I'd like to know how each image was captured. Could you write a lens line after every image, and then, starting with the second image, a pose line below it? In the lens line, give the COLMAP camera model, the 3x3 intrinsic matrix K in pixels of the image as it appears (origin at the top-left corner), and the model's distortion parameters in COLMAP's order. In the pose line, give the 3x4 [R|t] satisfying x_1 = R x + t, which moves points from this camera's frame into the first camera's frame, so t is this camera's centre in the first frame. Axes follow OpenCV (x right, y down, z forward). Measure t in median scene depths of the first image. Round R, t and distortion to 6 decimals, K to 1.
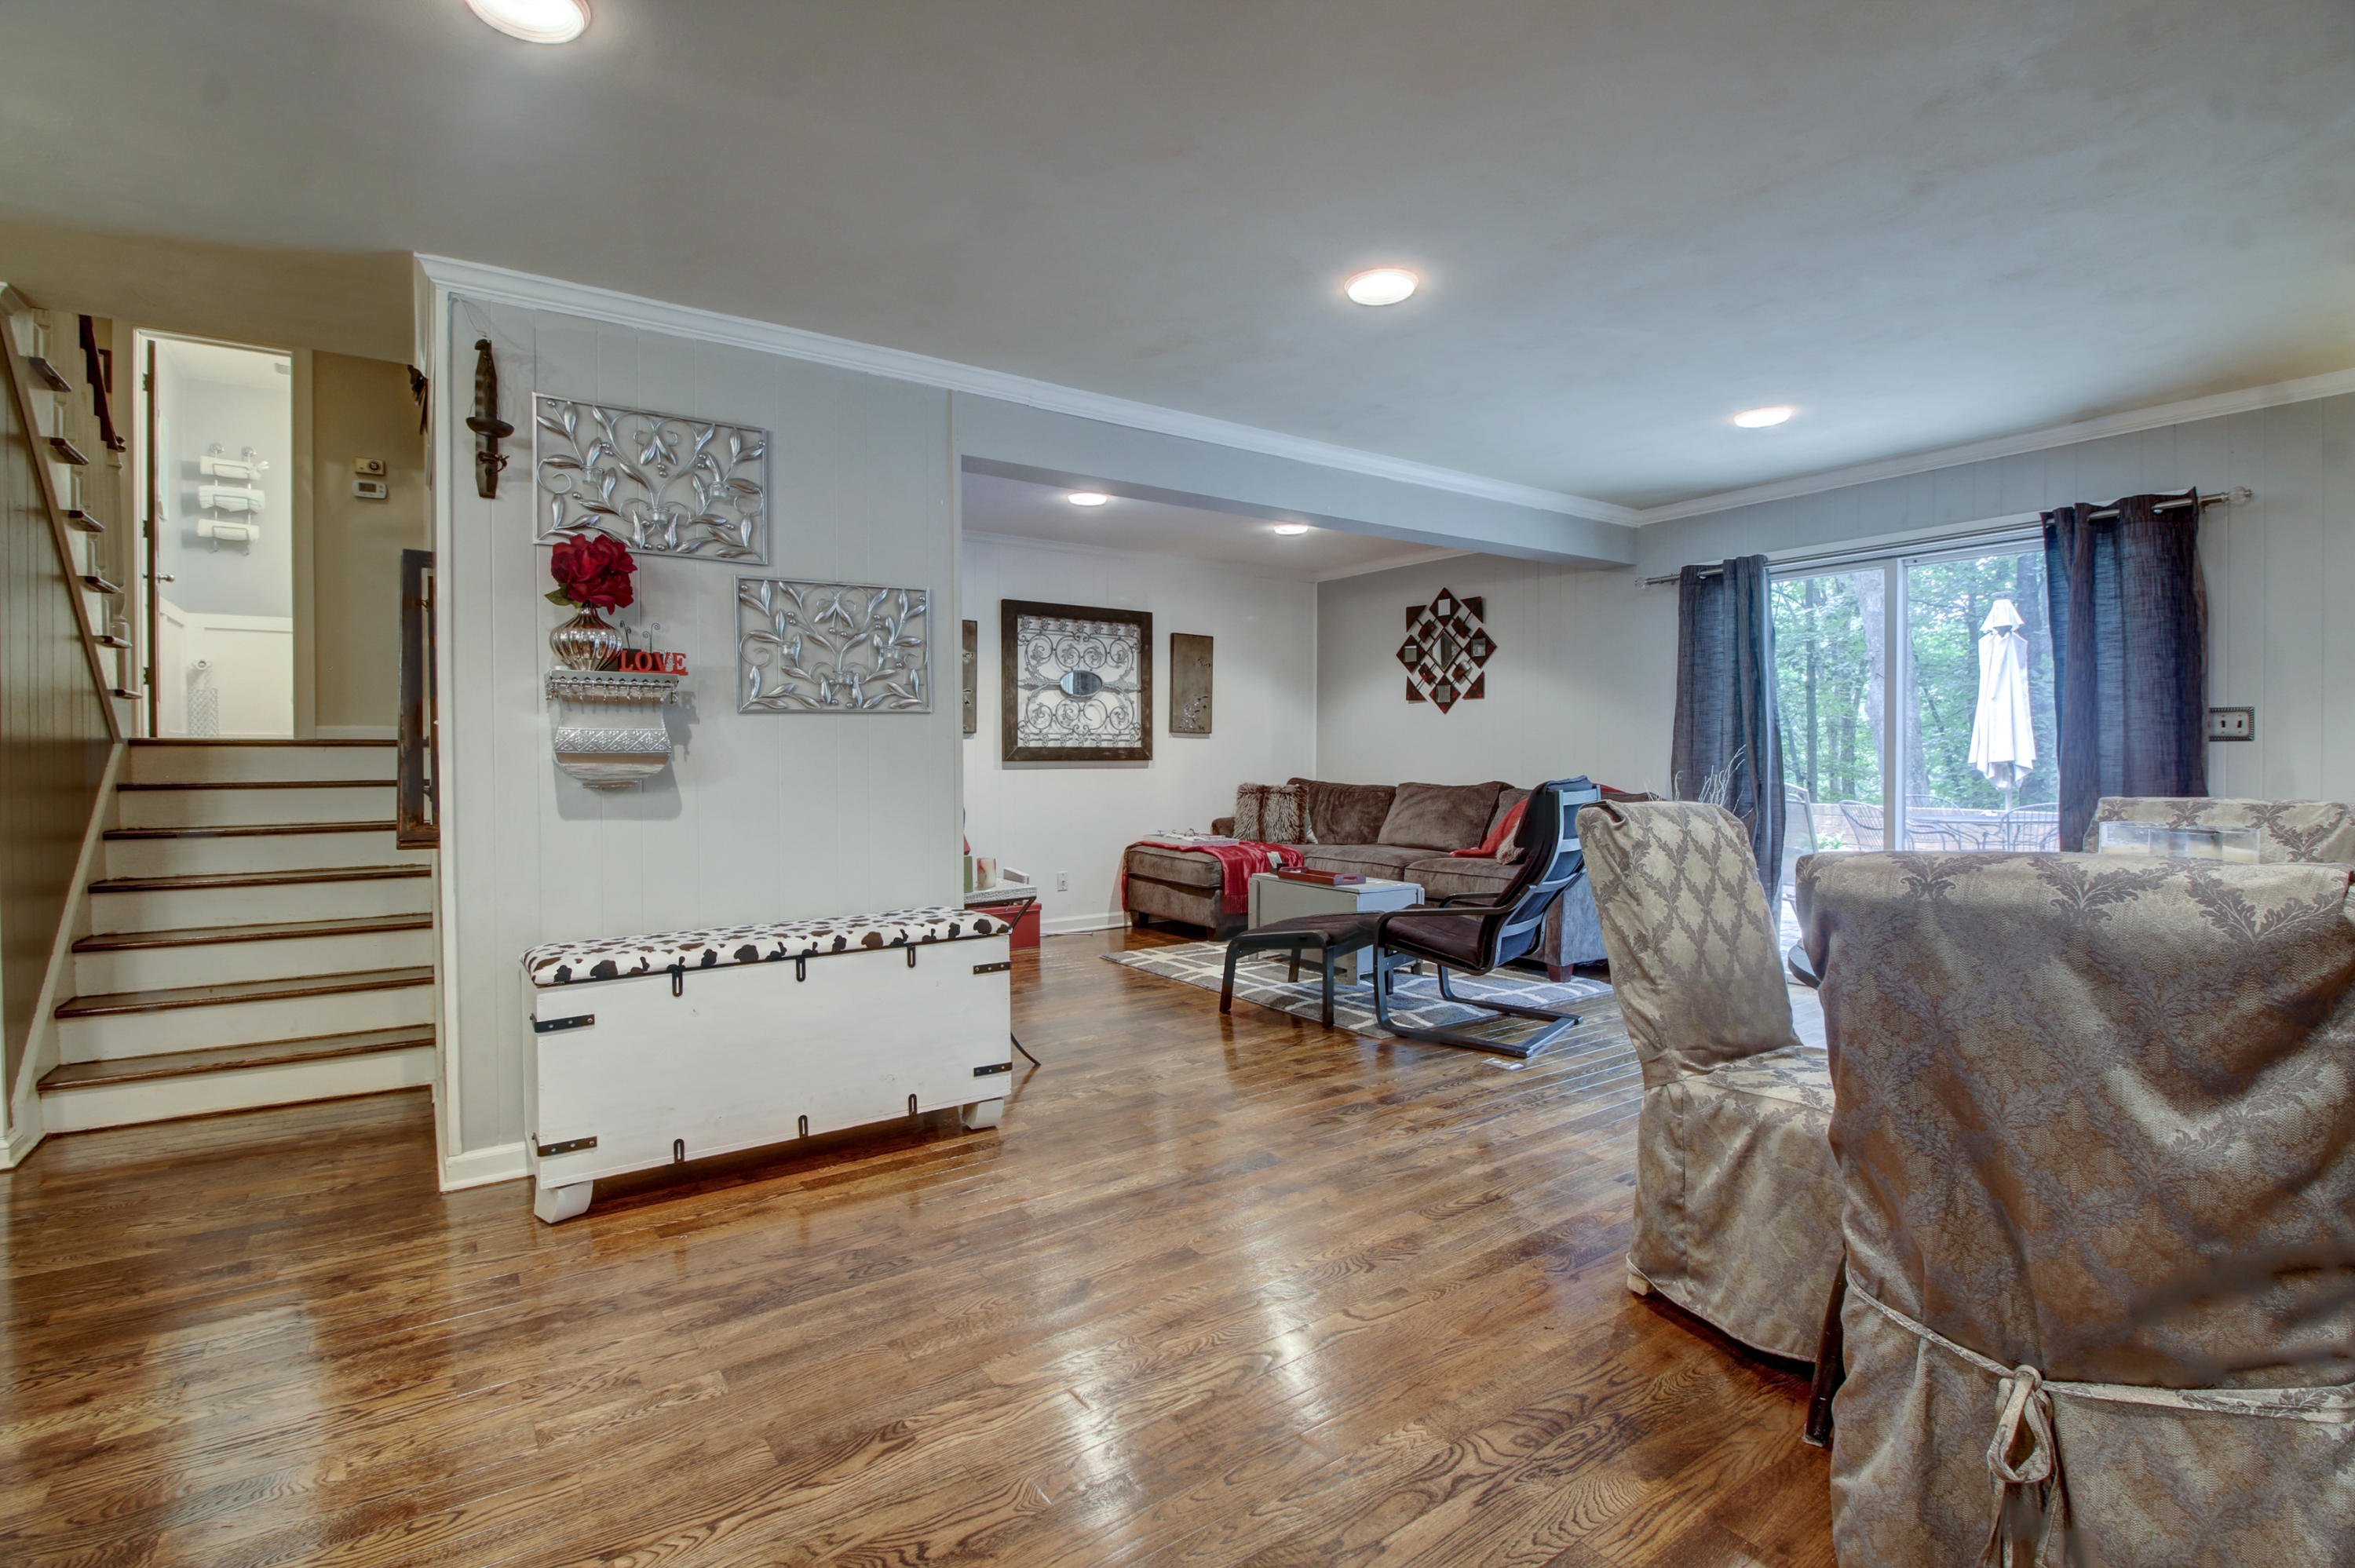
lens RADIAL K [[1087.8, 0, 1173.4], [0, 1087.8, 764.9], [0, 0, 1]] dist [-0.024931, 0.000015]
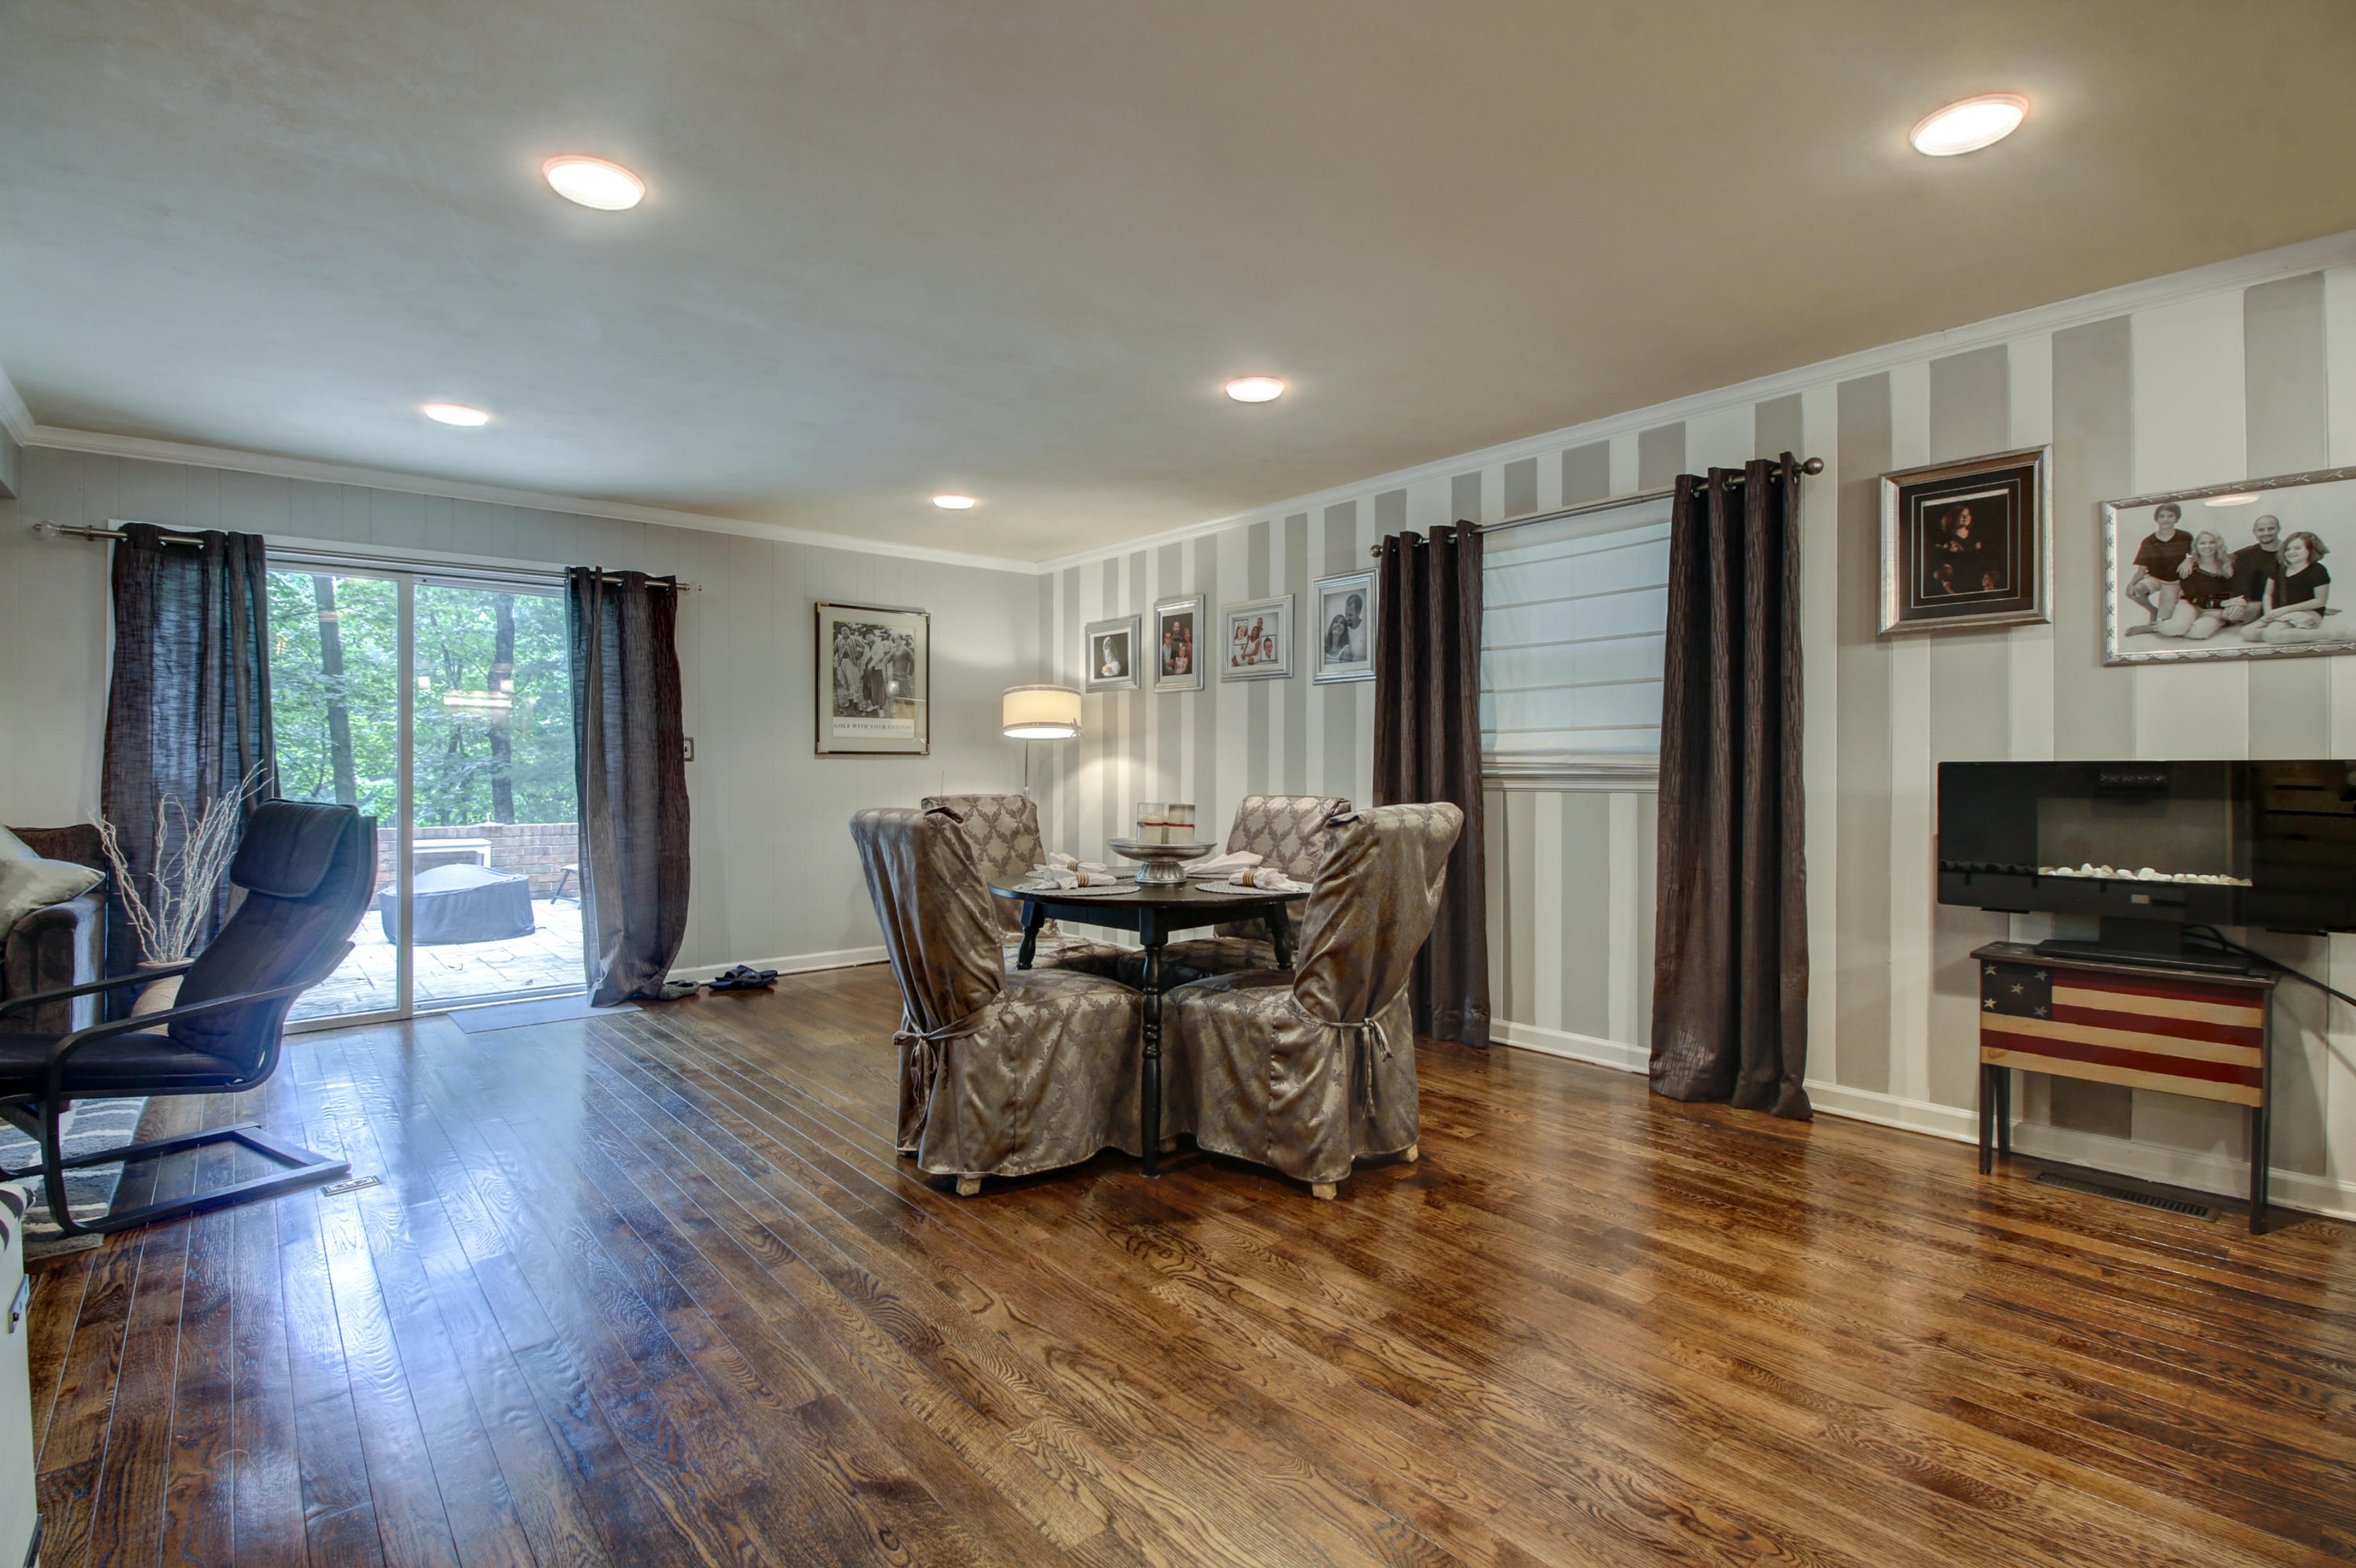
lens RADIAL K [[1088.4, 0, 1173.9], [0, 1088.4, 764.9], [0, 0, 1]] dist [-0.024931, 0.000015]
pose [[-0.112540, 0.006257, 0.993628, -0.821481], [0.011468, 0.999922, -0.004998, -0.004833], [-0.993581, 0.010832, -0.112603, 0.858168]]
